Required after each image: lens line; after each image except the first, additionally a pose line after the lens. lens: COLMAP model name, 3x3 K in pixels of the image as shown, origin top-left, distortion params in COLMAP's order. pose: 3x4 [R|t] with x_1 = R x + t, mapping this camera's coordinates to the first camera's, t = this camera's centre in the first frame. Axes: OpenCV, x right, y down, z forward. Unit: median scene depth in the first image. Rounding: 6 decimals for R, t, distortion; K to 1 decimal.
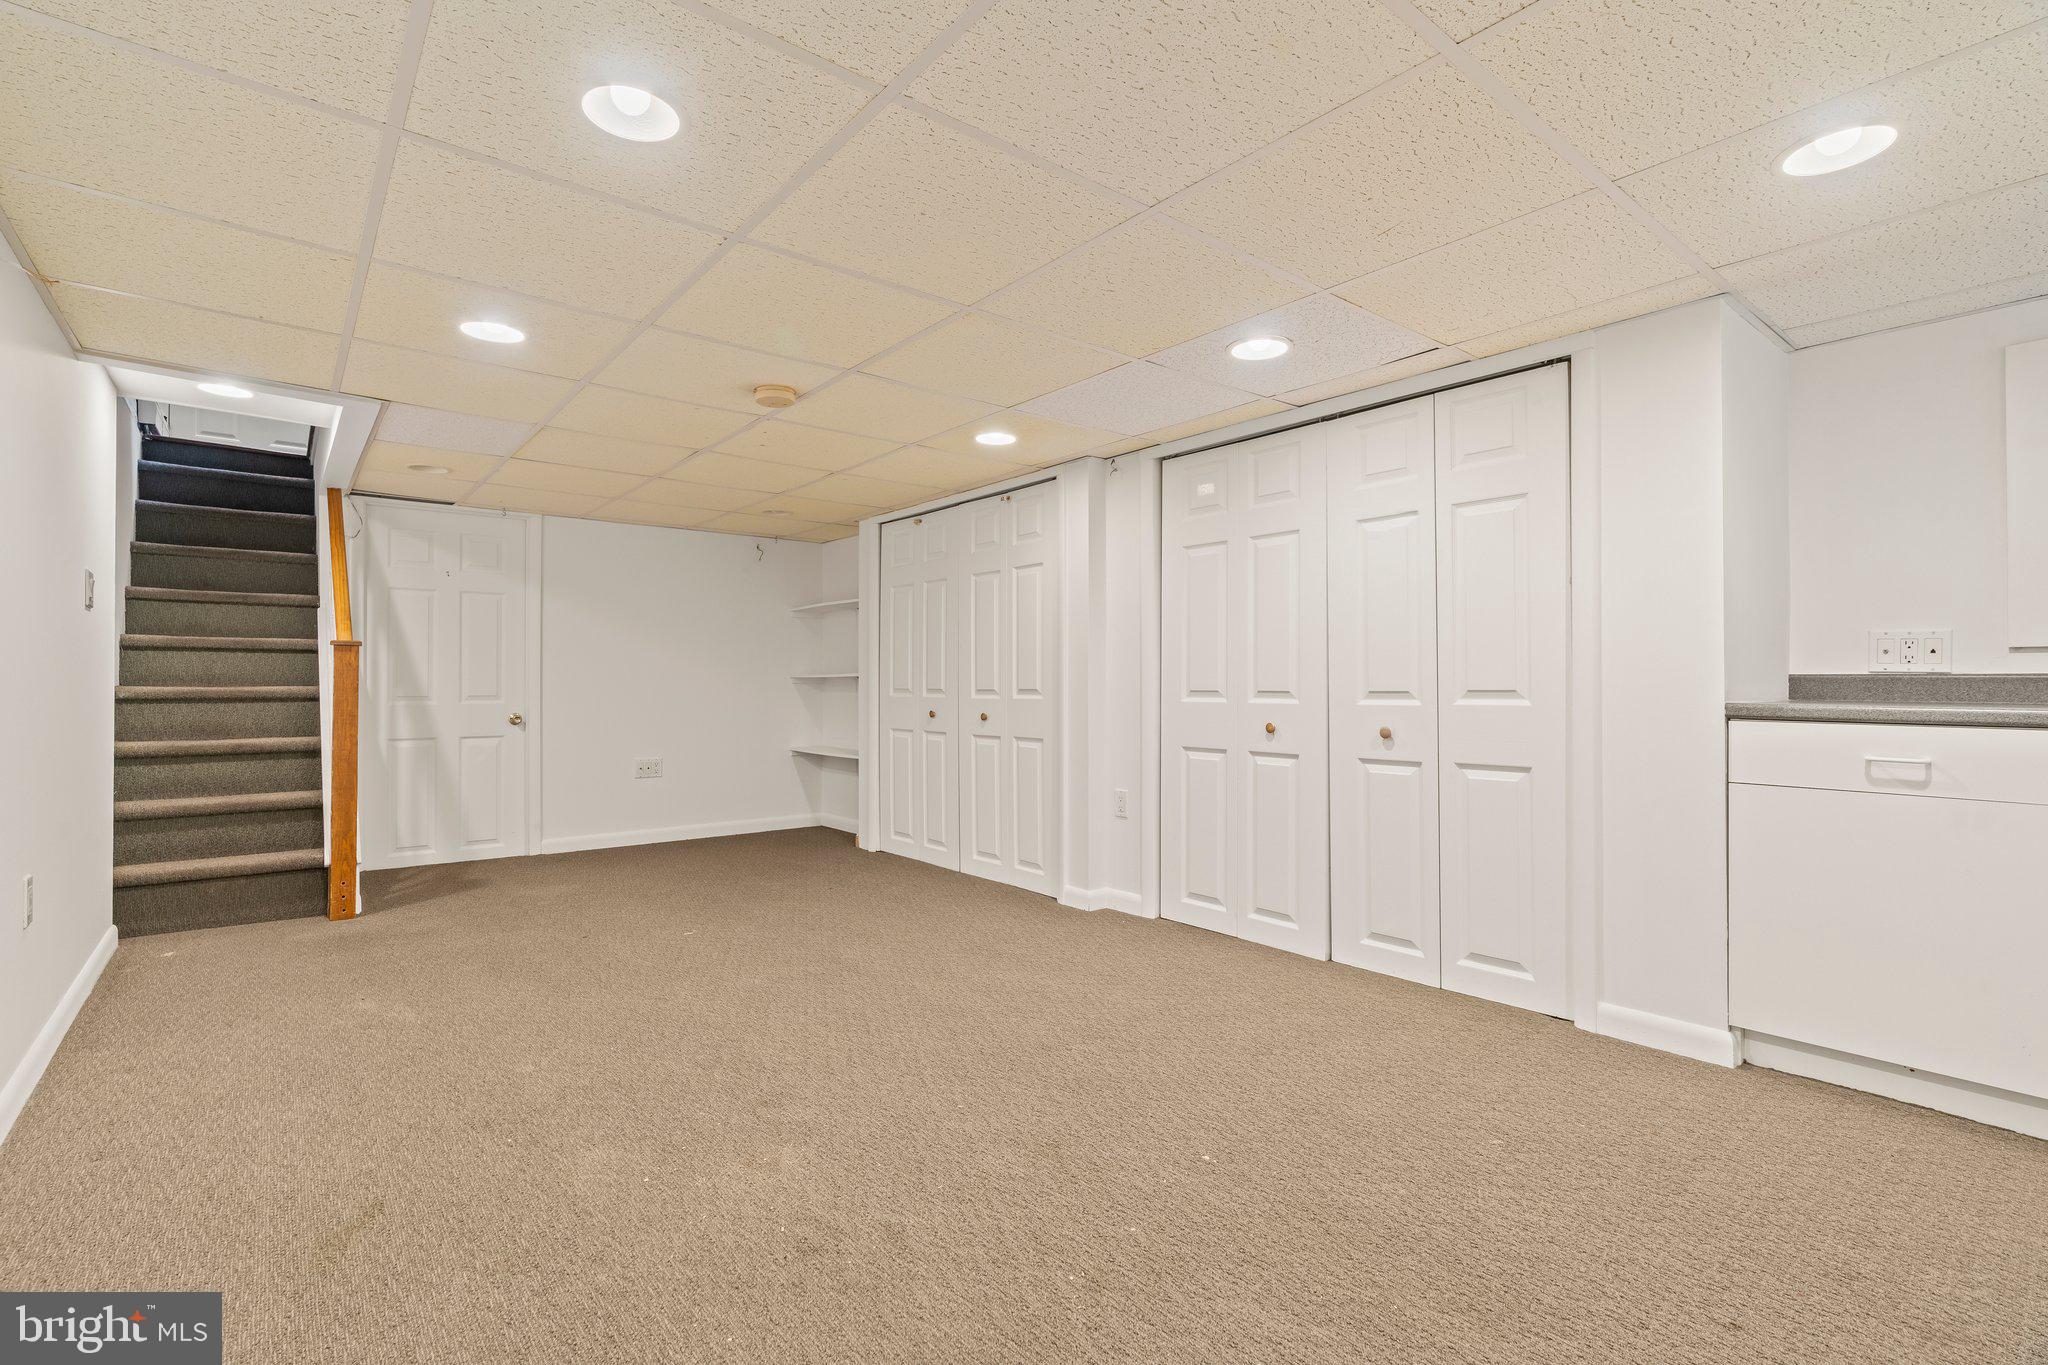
lens RADIAL K [[922.0, 0, 989.8], [0, 922.0, 672.4], [0, 0, 1]] dist [-0.012873, 0.000333]
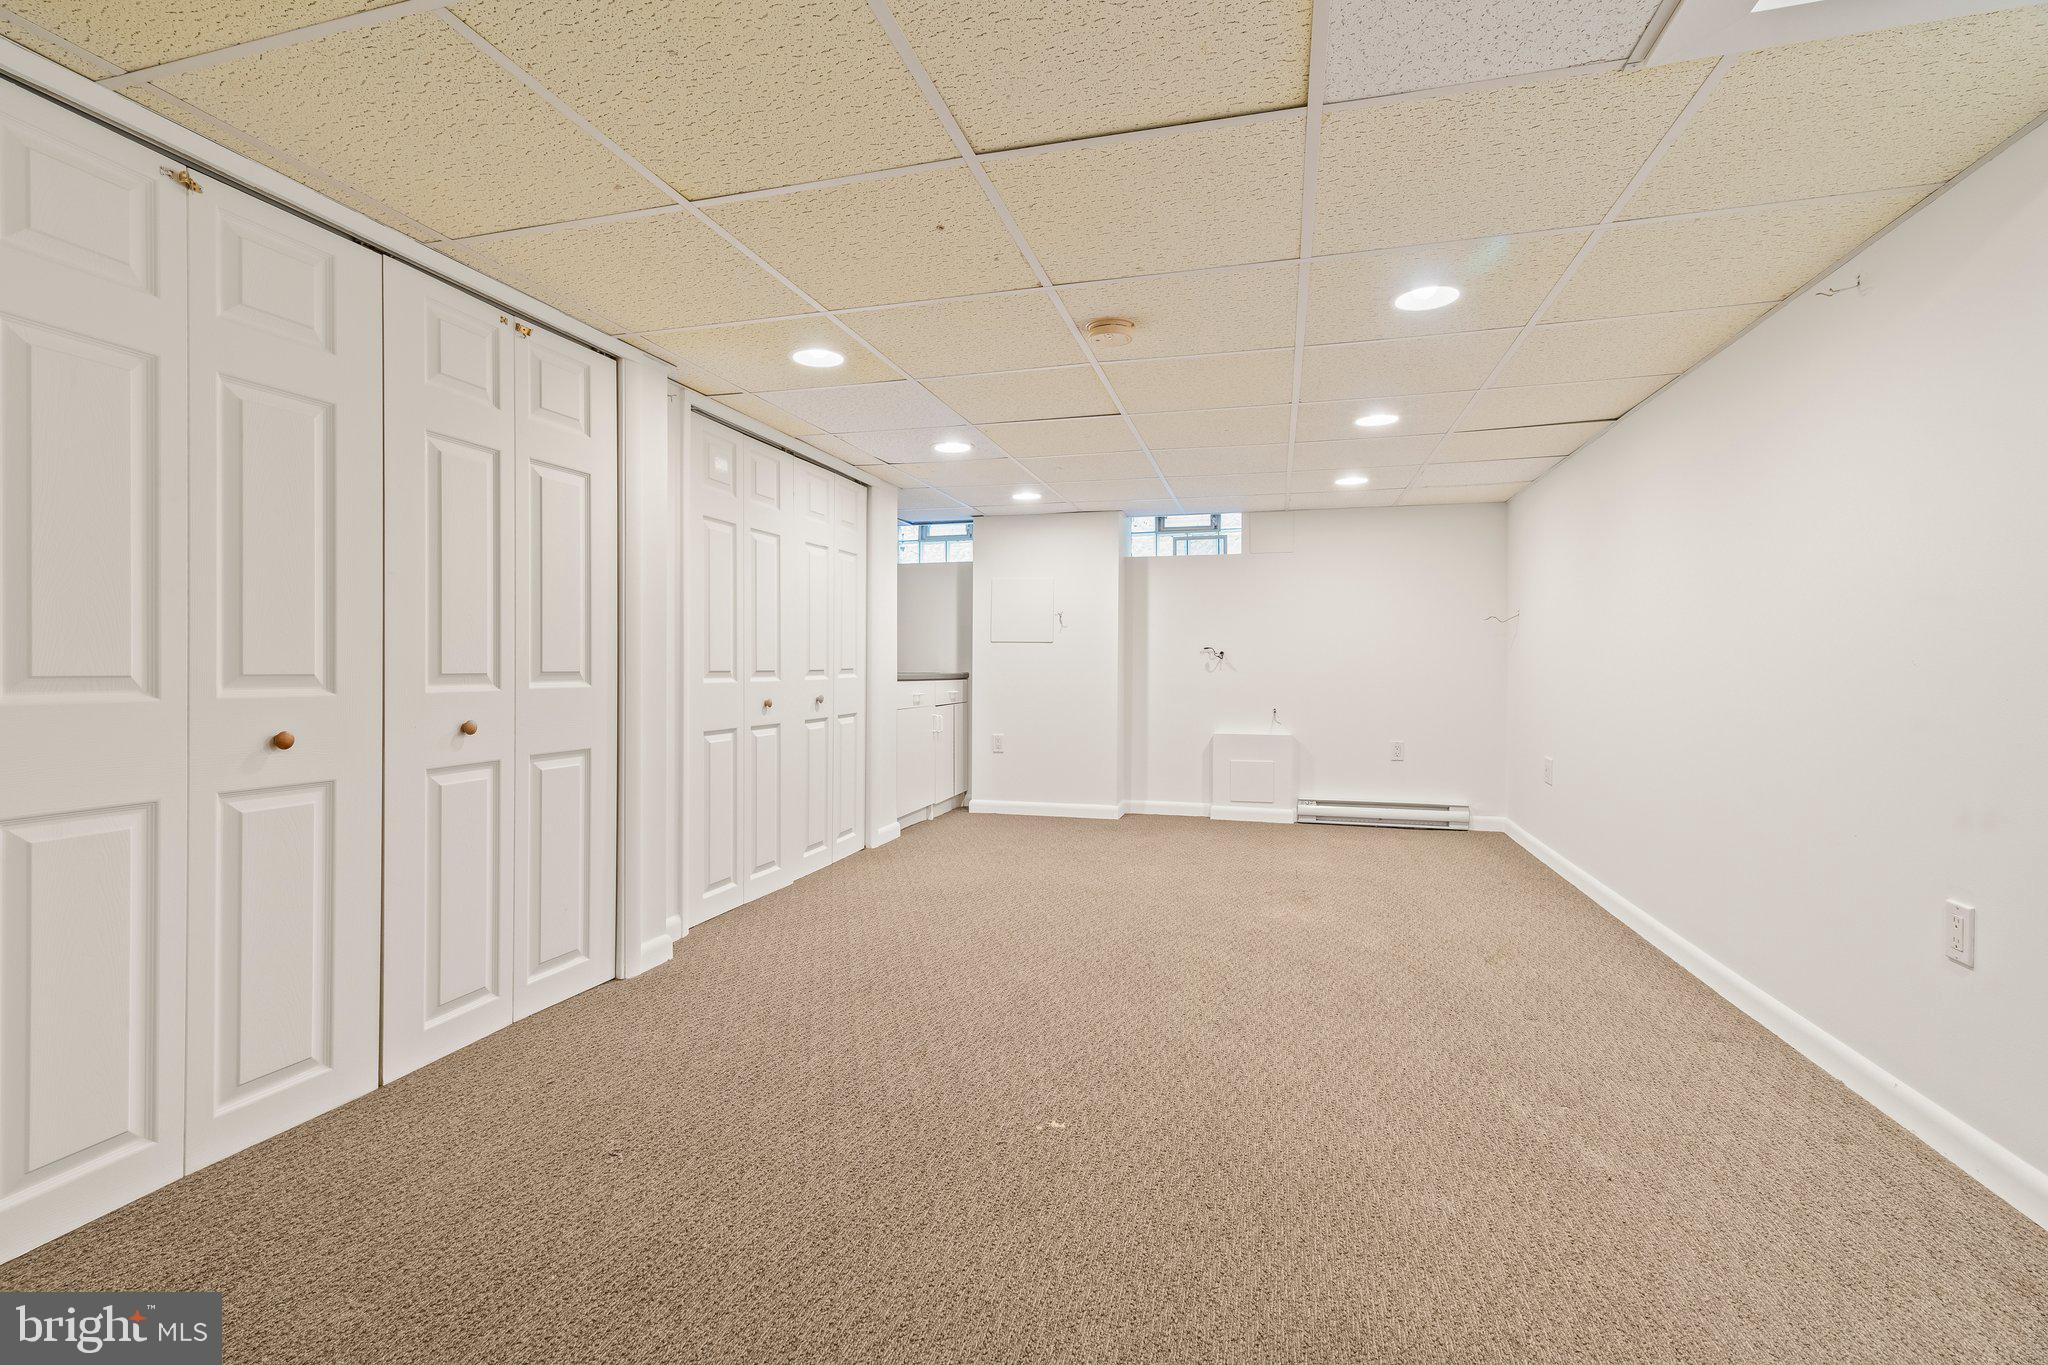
lens RADIAL K [[922.0, 0, 989.8], [0, 922.0, 672.4], [0, 0, 1]] dist [-0.012873, 0.000333]
pose [[-0.579701, -0.000691, 0.814829, -0.782387], [-0.003933, 0.999990, -0.001949, 0.023488], [-0.814820, -0.004334, -0.579698, 1.435133]]
